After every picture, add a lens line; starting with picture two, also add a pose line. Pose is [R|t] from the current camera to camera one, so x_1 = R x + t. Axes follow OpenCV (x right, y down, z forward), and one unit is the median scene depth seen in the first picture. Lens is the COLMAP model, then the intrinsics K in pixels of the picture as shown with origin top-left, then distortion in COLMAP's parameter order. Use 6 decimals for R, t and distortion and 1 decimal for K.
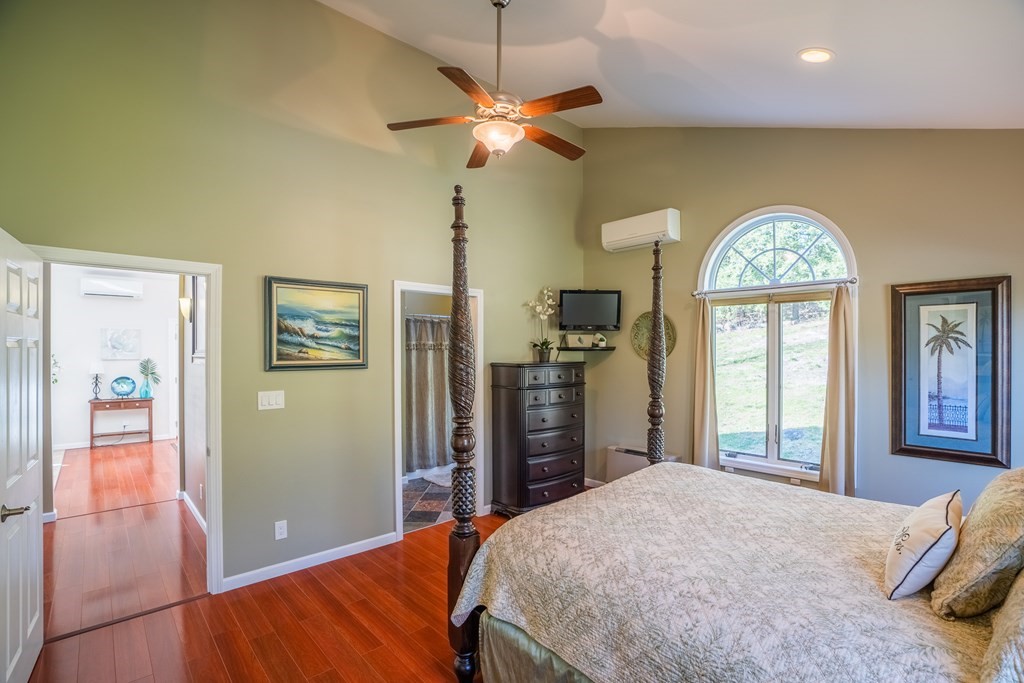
lens RADIAL K [[471.4, 0, 506.2], [0, 471.4, 343.5], [0, 0, 1]] dist [-0.045699, 0.008312]
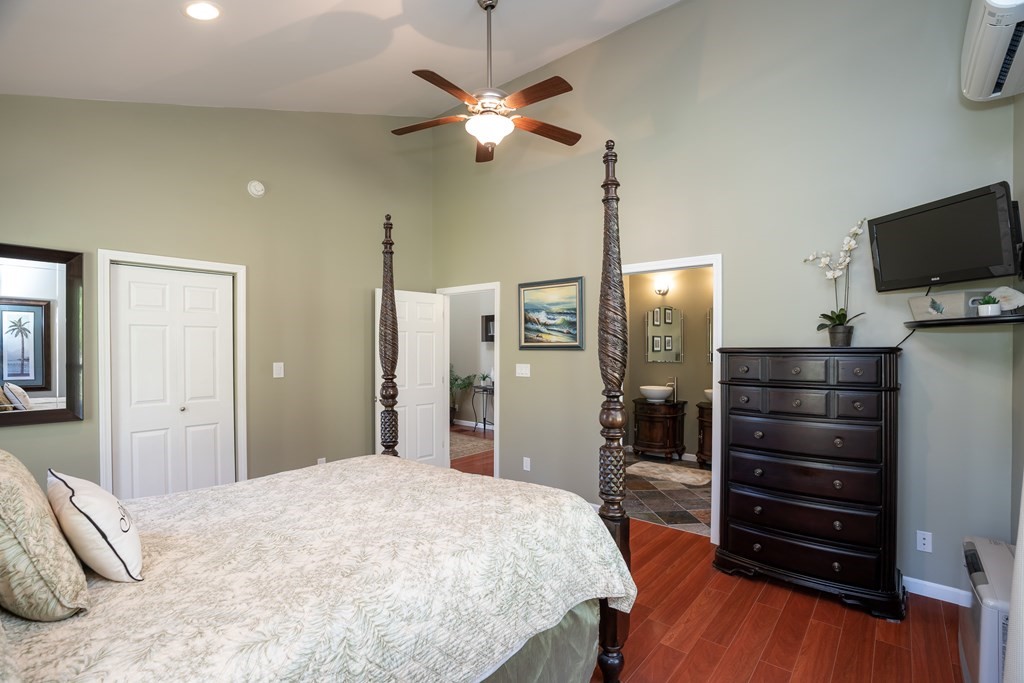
lens RADIAL K [[471.4, 0, 510.9], [0, 471.4, 344.1], [0, 0, 1]] dist [-0.045699, 0.008312]
pose [[0.133151, -0.003073, -0.991091, 0.881046], [0.016724, 0.999860, -0.000854, 0.040152], [0.990955, -0.016461, 0.133183, 0.743268]]
